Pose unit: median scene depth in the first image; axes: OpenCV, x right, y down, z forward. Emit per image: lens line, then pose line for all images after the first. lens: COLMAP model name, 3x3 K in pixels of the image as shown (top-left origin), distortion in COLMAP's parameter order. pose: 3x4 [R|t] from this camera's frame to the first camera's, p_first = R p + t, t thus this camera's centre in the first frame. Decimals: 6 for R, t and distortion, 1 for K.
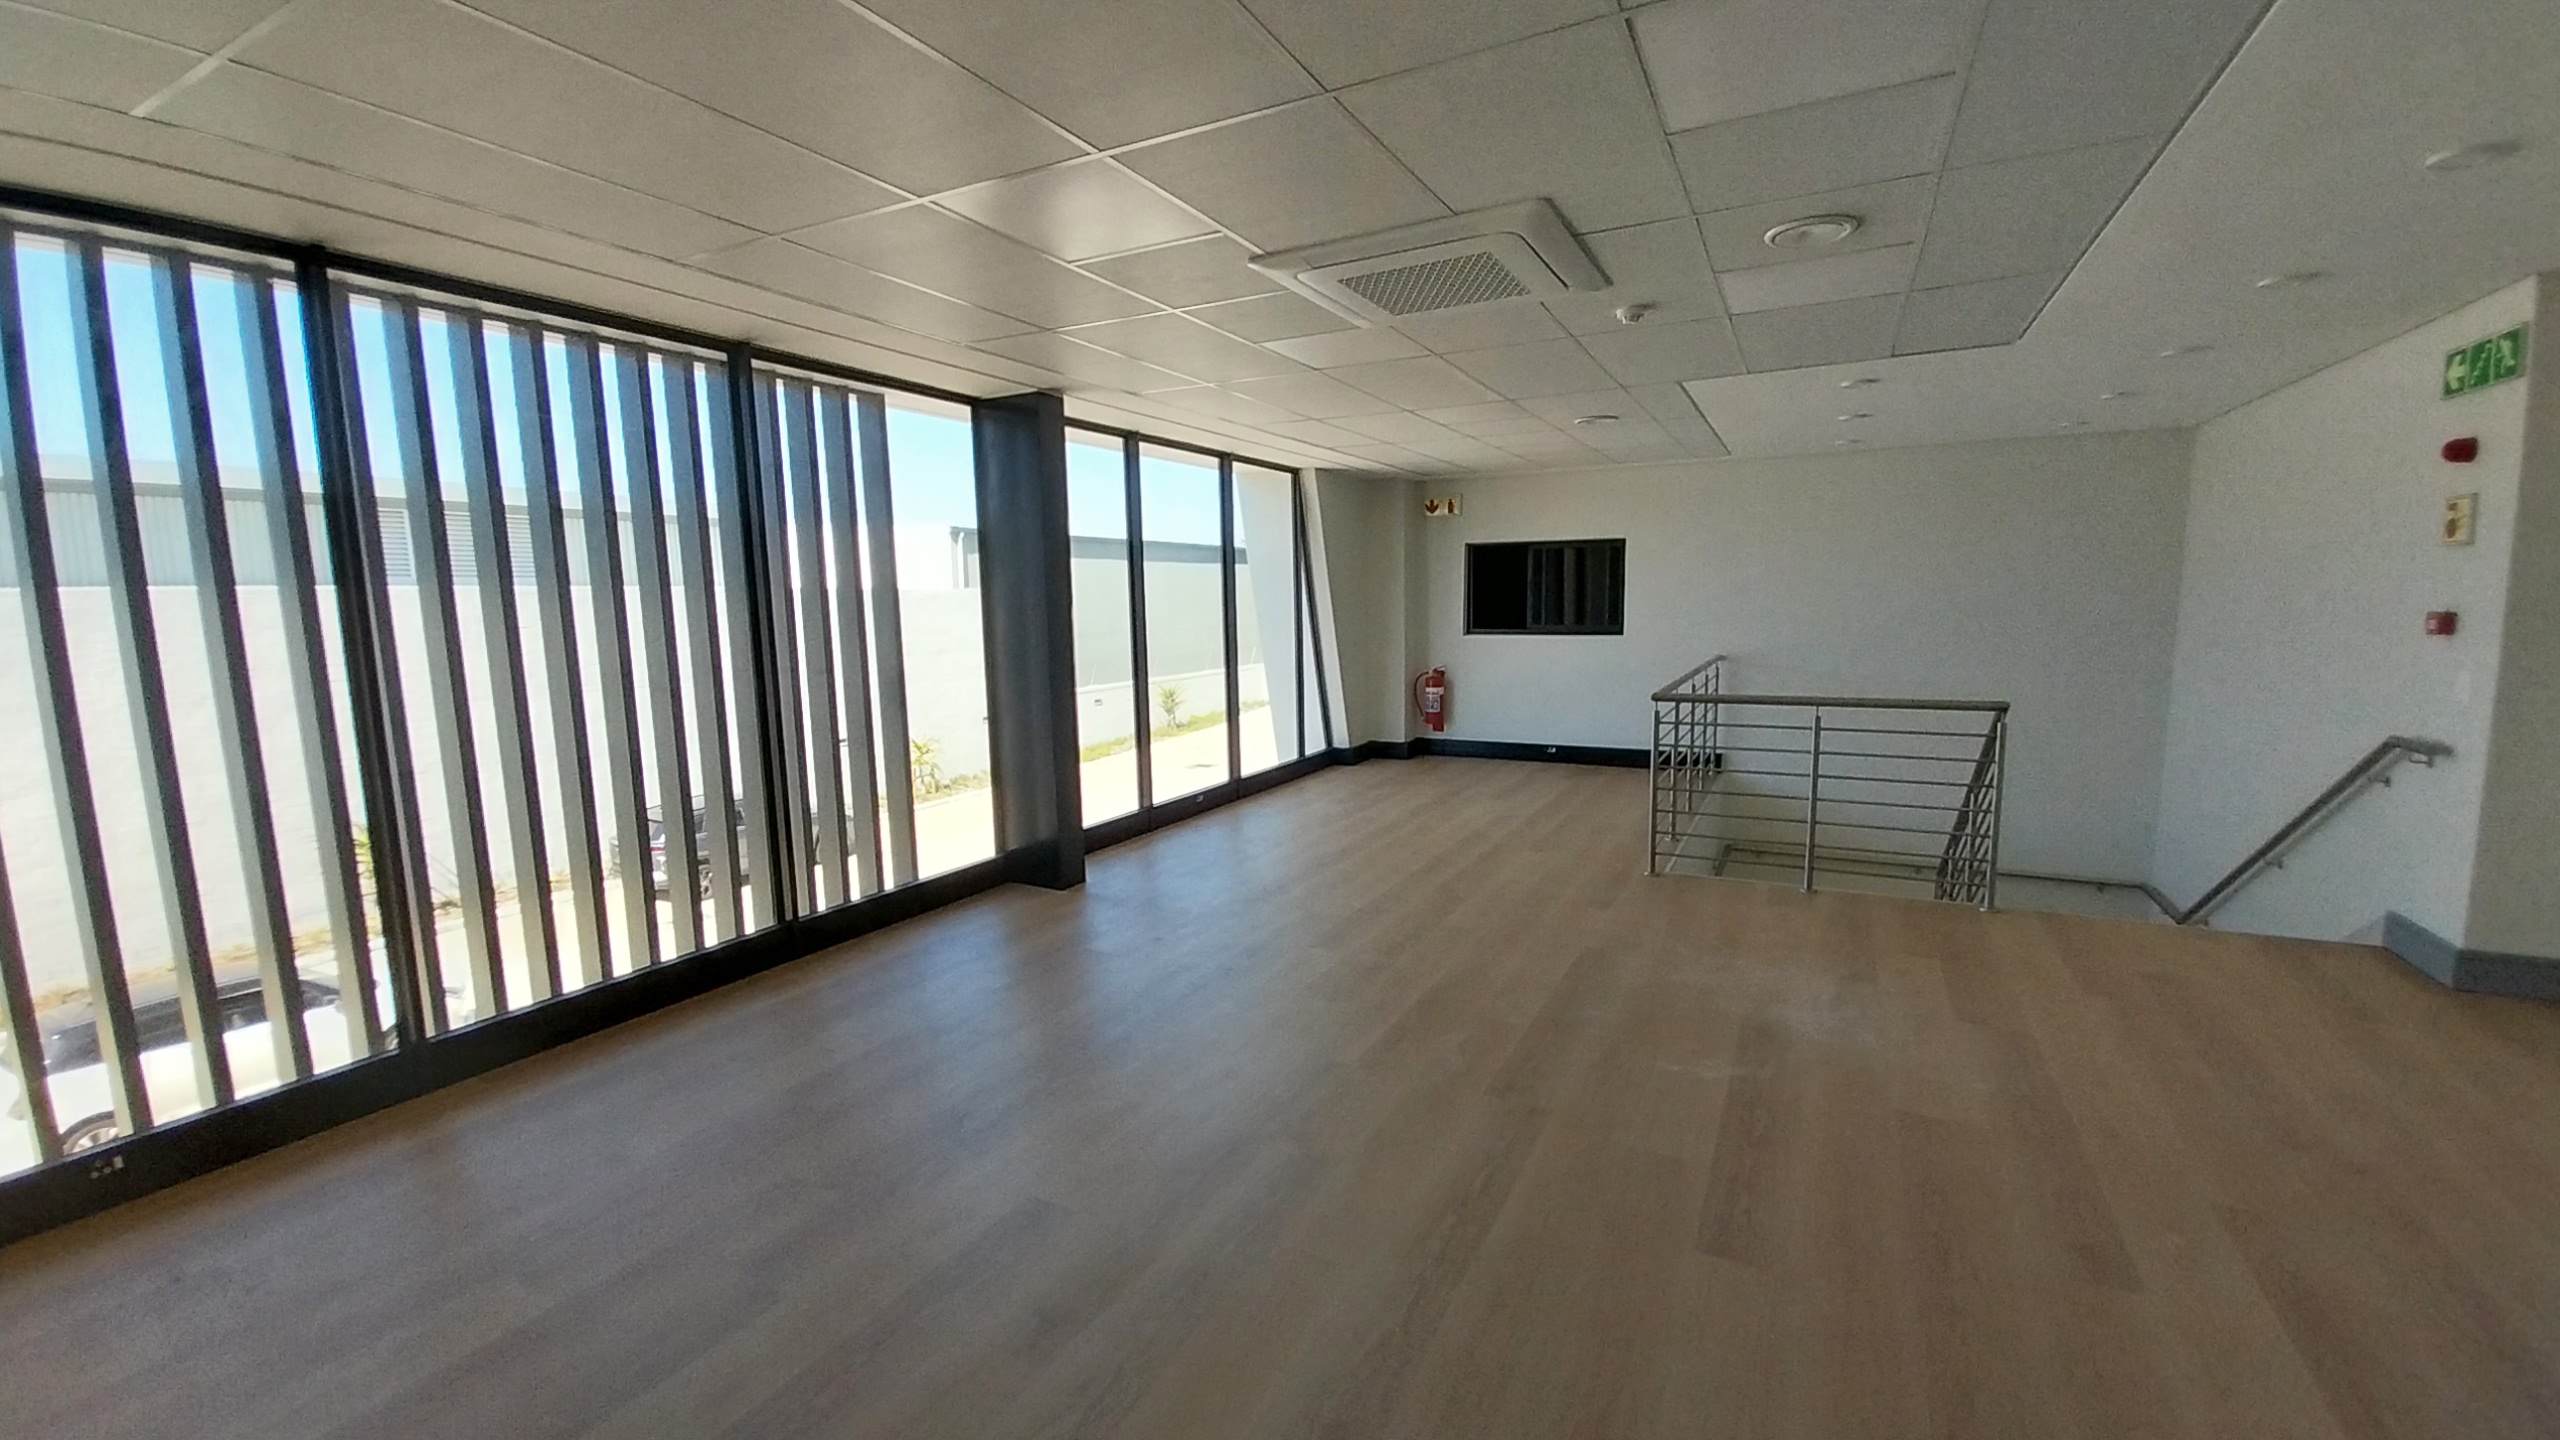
lens RADIAL K [[996.5, 0, 1292.9], [0, 996.5, 718.6], [0, 0, 1]] dist [0.000337, -0.009283]
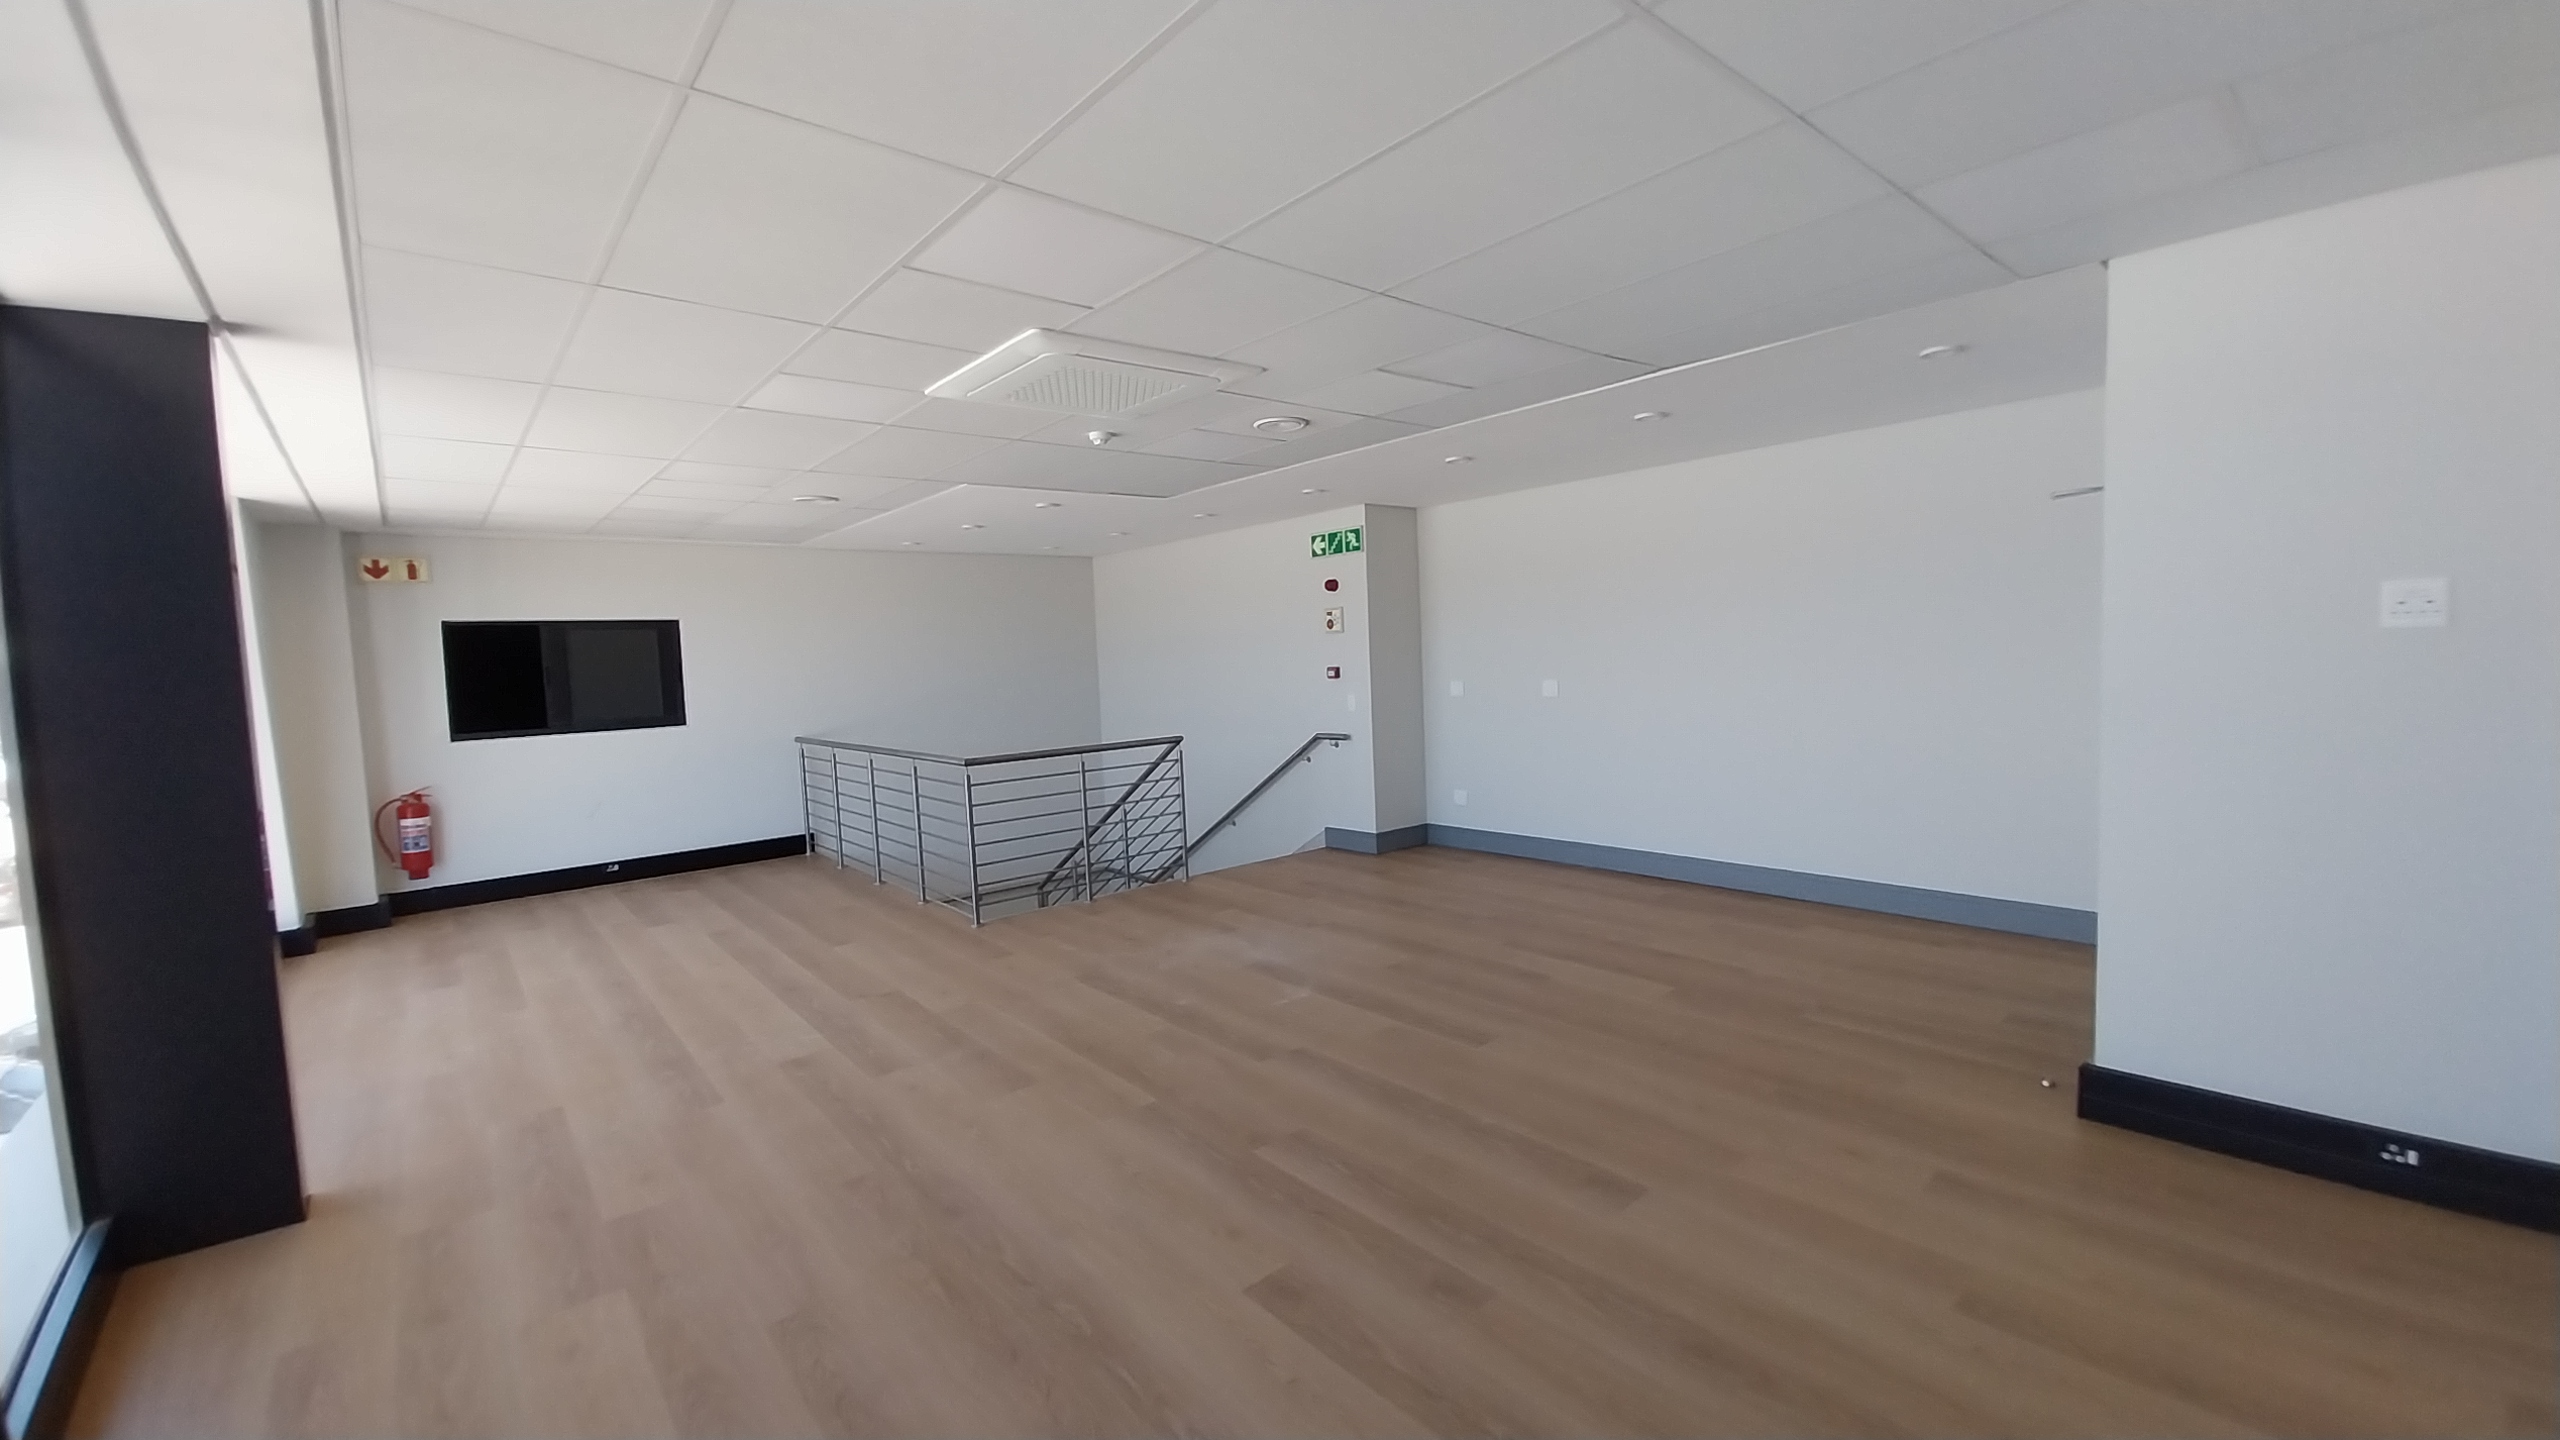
lens RADIAL K [[996.5, 0, 1292.9], [0, 996.5, 718.6], [0, 0, 1]] dist [0.000337, -0.009283]
pose [[0.357033, -0.061464, 0.932067, -0.614171], [0.149014, 0.988802, 0.008125, -0.029640], [-0.922129, 0.135990, 0.362194, 0.316233]]
